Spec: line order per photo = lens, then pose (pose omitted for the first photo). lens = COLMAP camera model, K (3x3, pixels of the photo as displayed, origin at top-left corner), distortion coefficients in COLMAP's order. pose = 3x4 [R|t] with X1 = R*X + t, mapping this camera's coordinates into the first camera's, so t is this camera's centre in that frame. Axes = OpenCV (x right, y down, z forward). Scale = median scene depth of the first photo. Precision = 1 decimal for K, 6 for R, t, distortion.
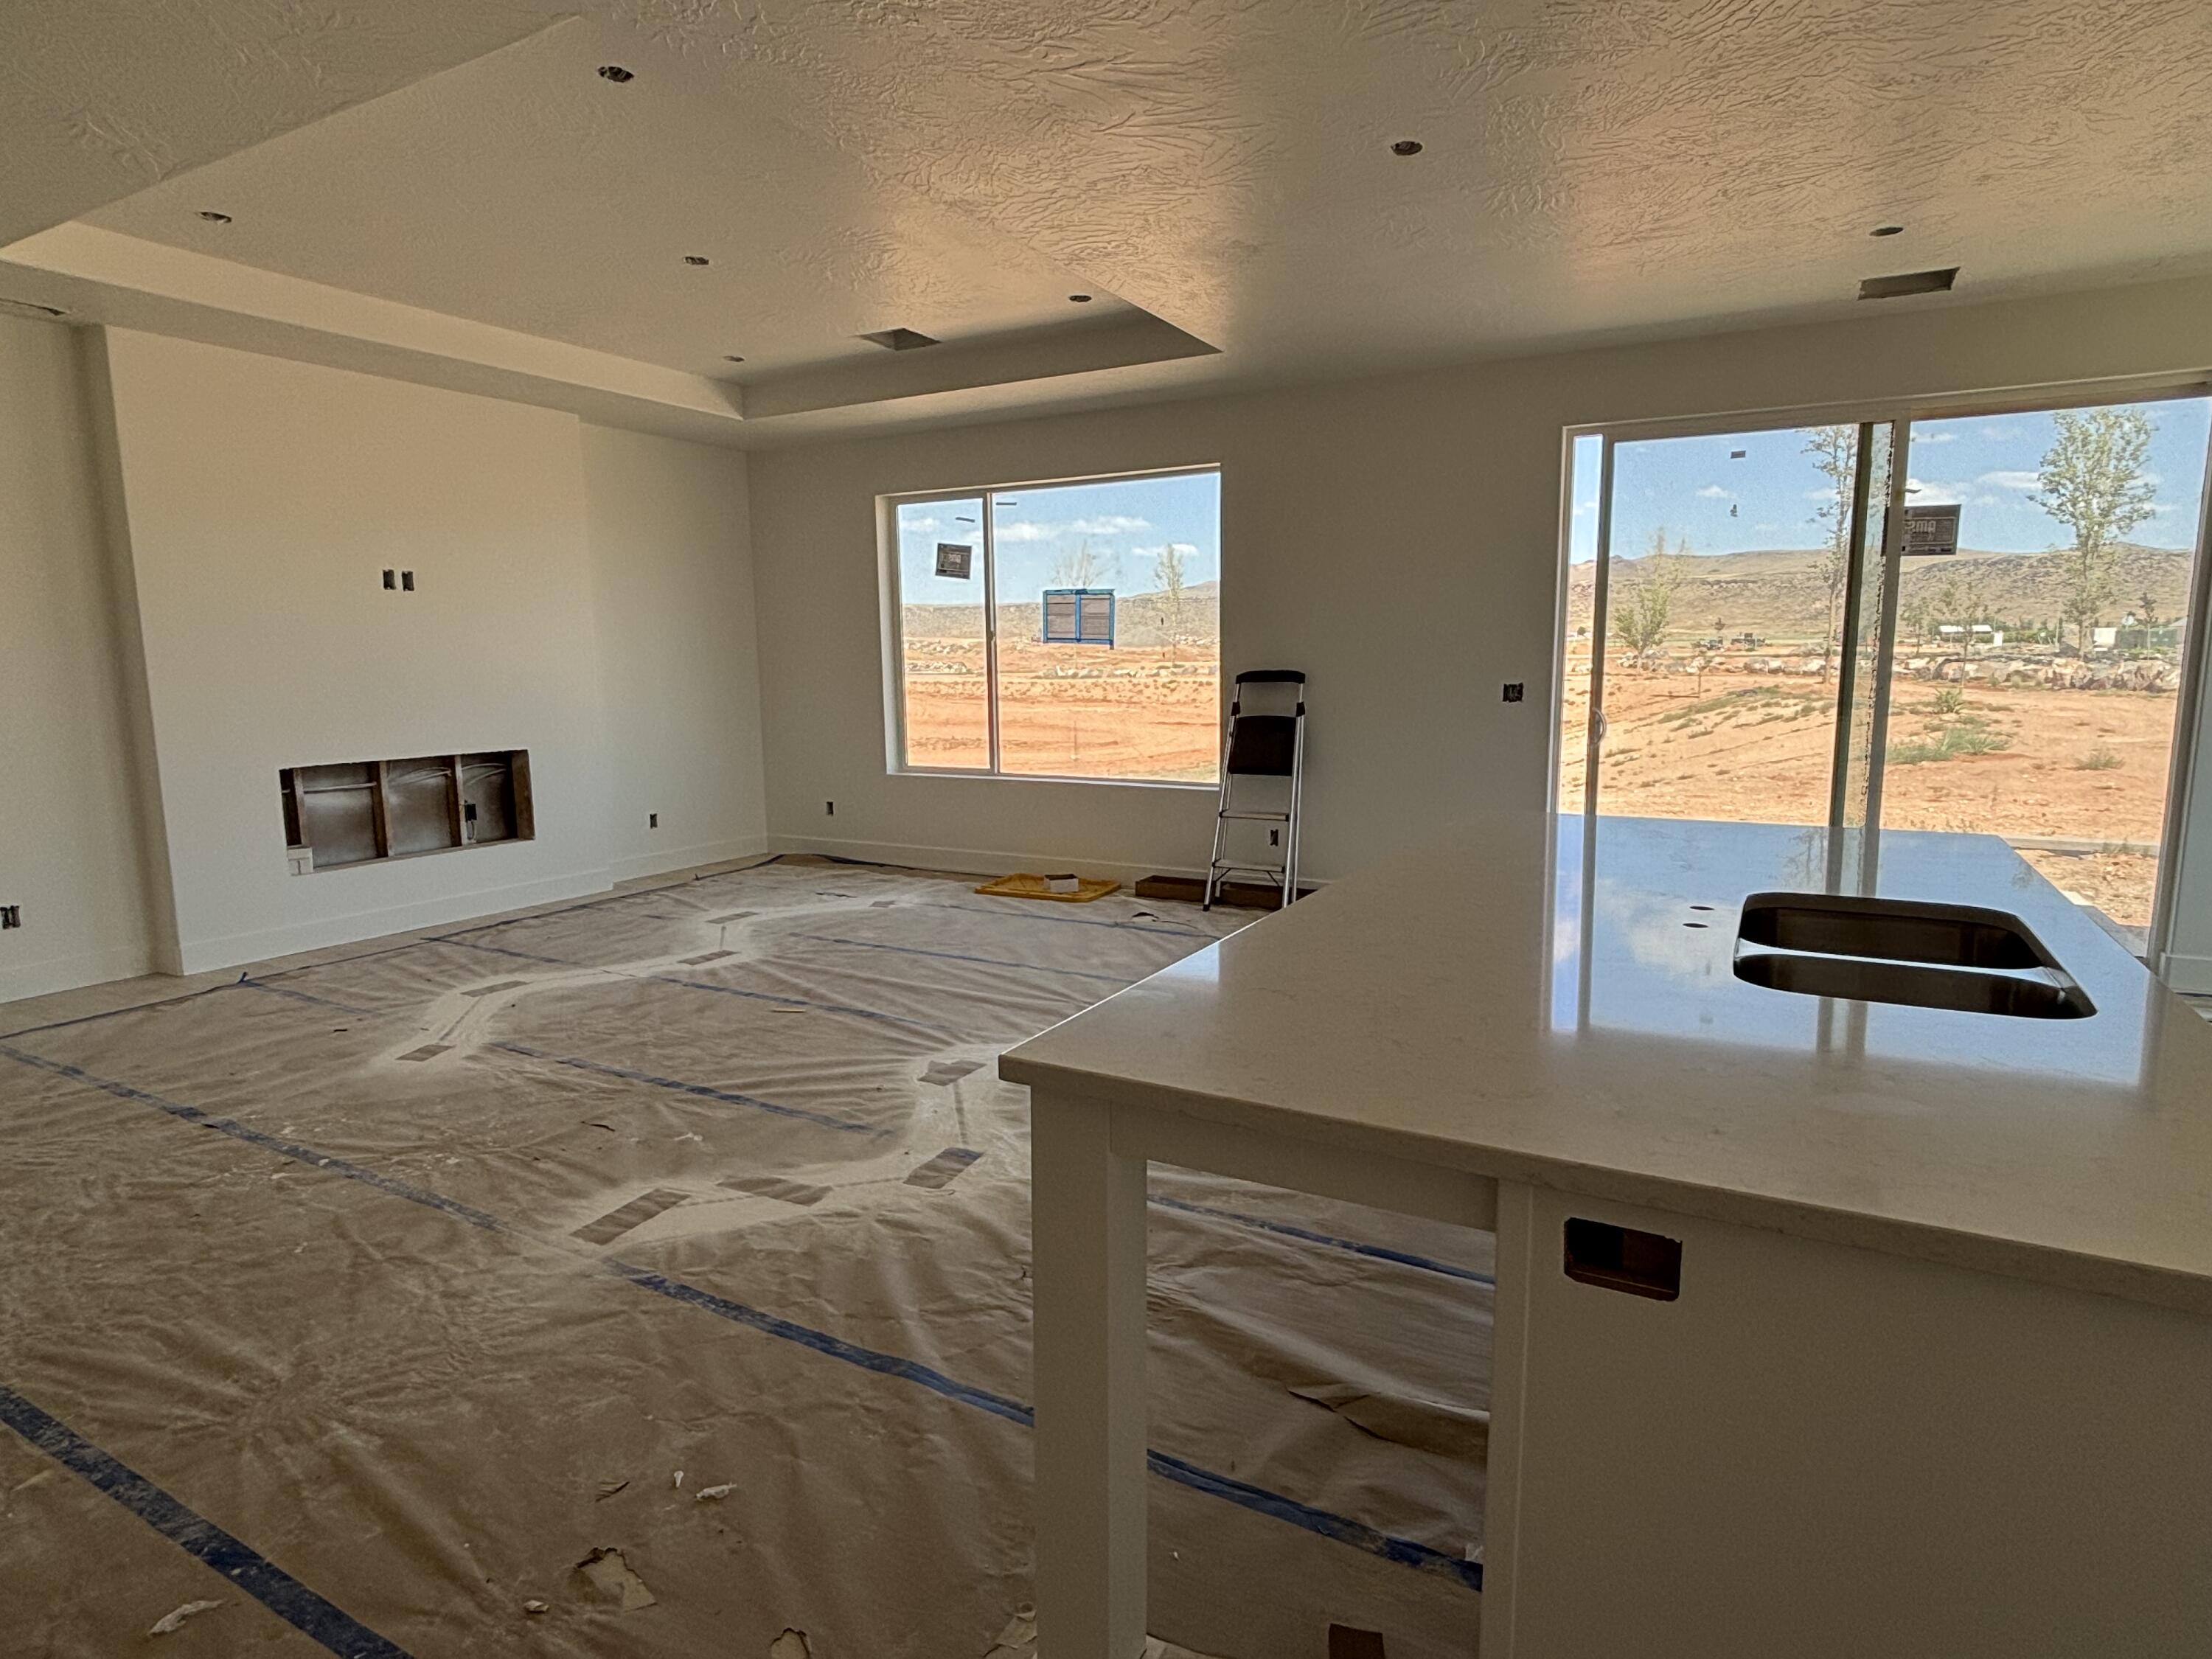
lens RADIAL K [[1208.2, 0, 1116.8], [0, 1208.2, 829.5], [0, 0, 1]] dist [-0.020060, 0.000225]
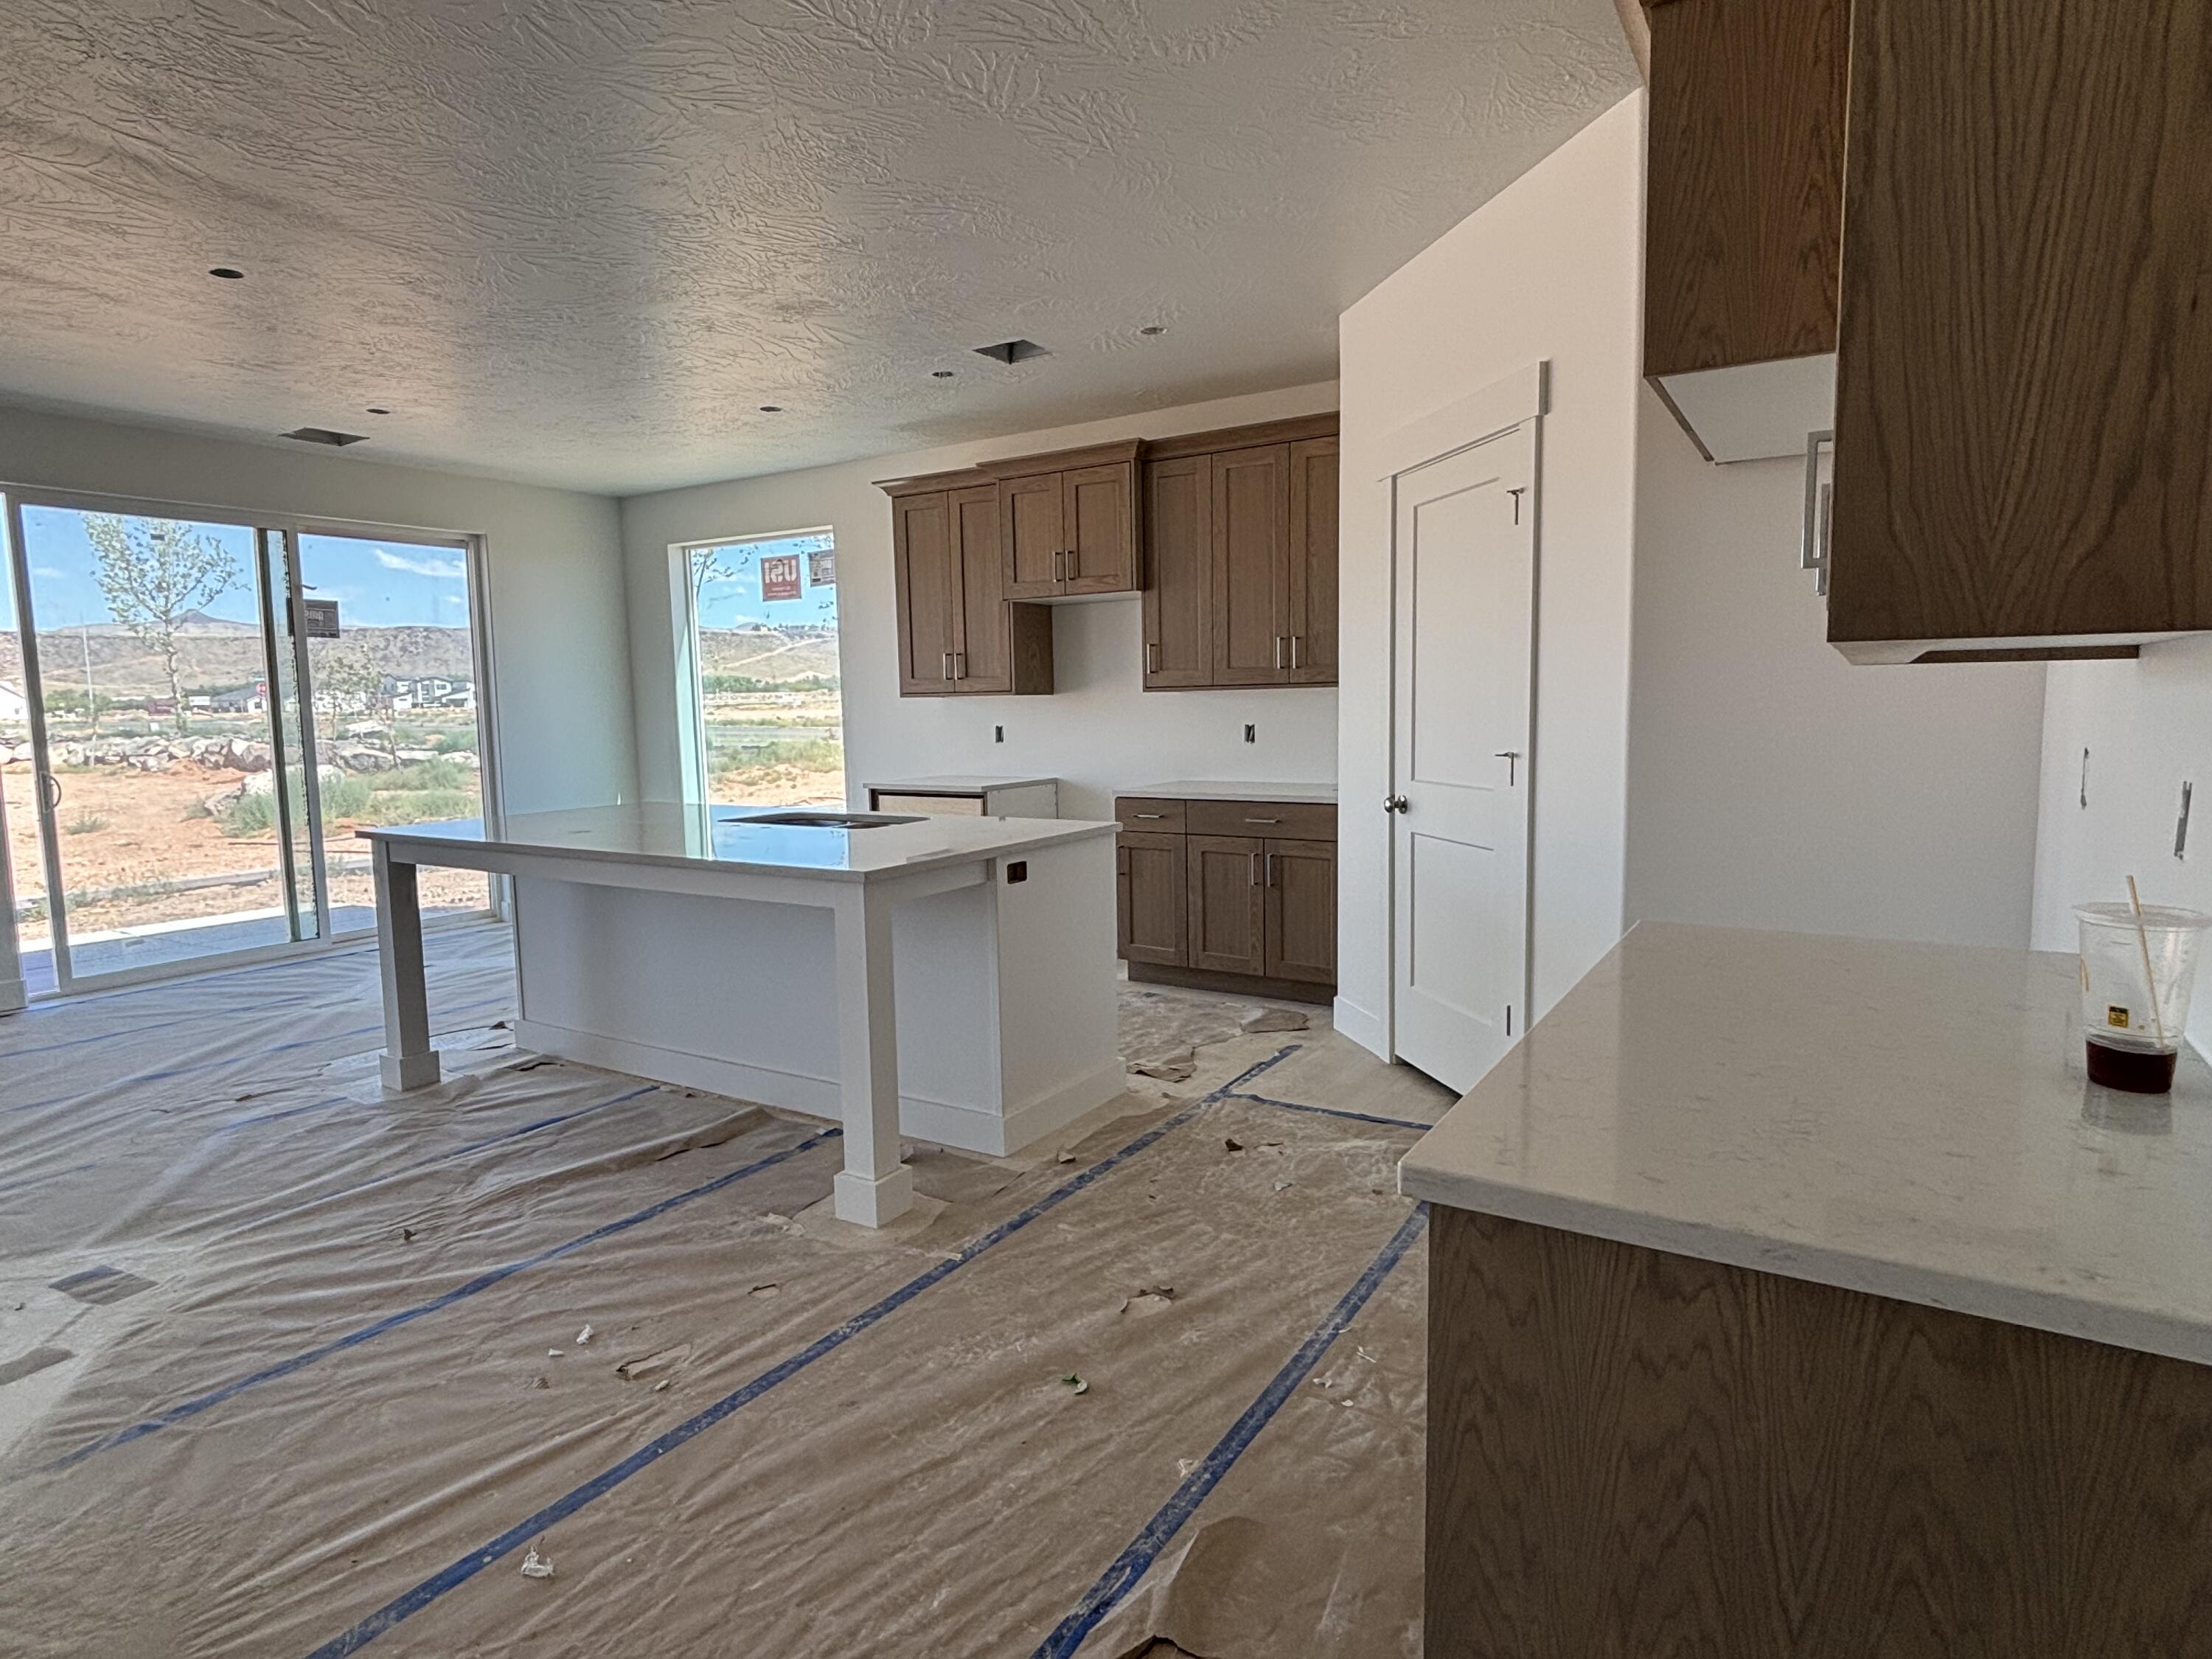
lens RADIAL K [[1208.2, 0, 1116.8], [0, 1208.2, 829.5], [0, 0, 1]] dist [-0.020060, 0.000225]
pose [[0.046639, -0.100809, 0.993812, -1.021749], [0.162479, 0.982411, 0.092027, -0.007149], [-0.985609, 0.157181, 0.062198, 0.176279]]
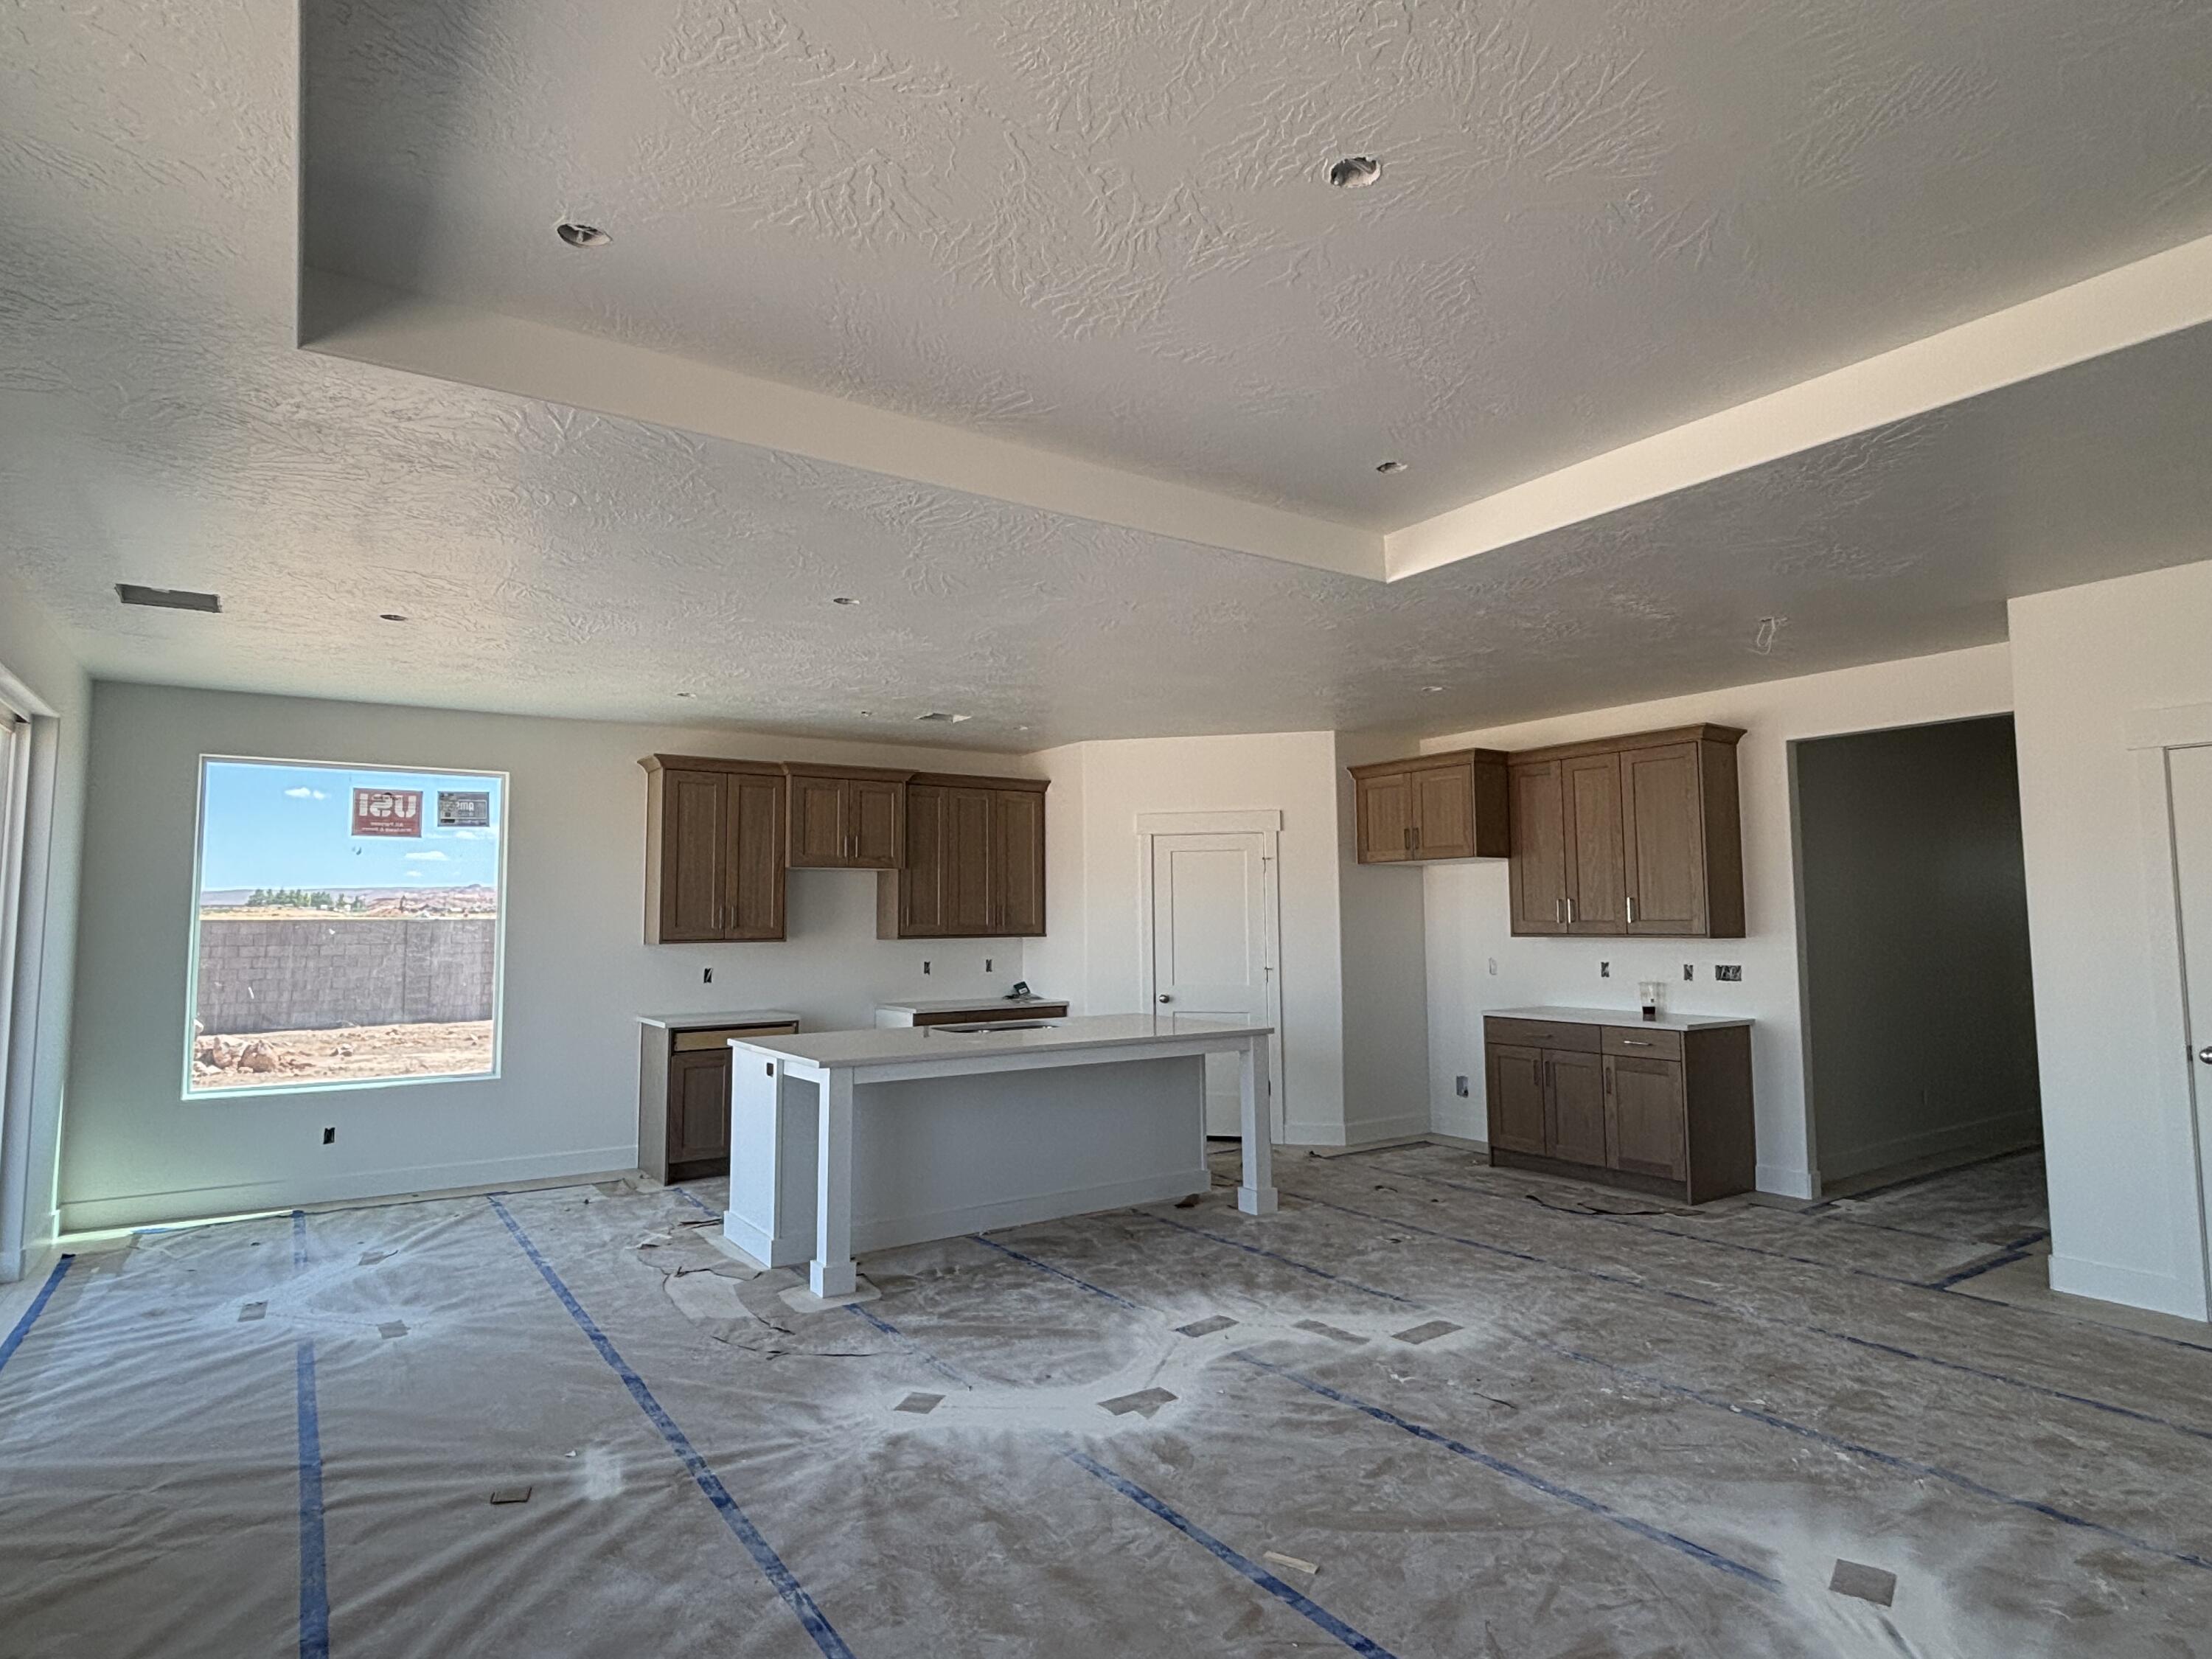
lens RADIAL K [[1208.2, 0, 1116.8], [0, 1208.2, 829.5], [0, 0, 1]] dist [-0.020060, 0.000225]
pose [[-0.893686, 0.051315, 0.445748, -0.744239], [0.081833, 0.995417, 0.049476, -0.379627], [-0.441167, 0.080693, -0.893790, 2.402373]]
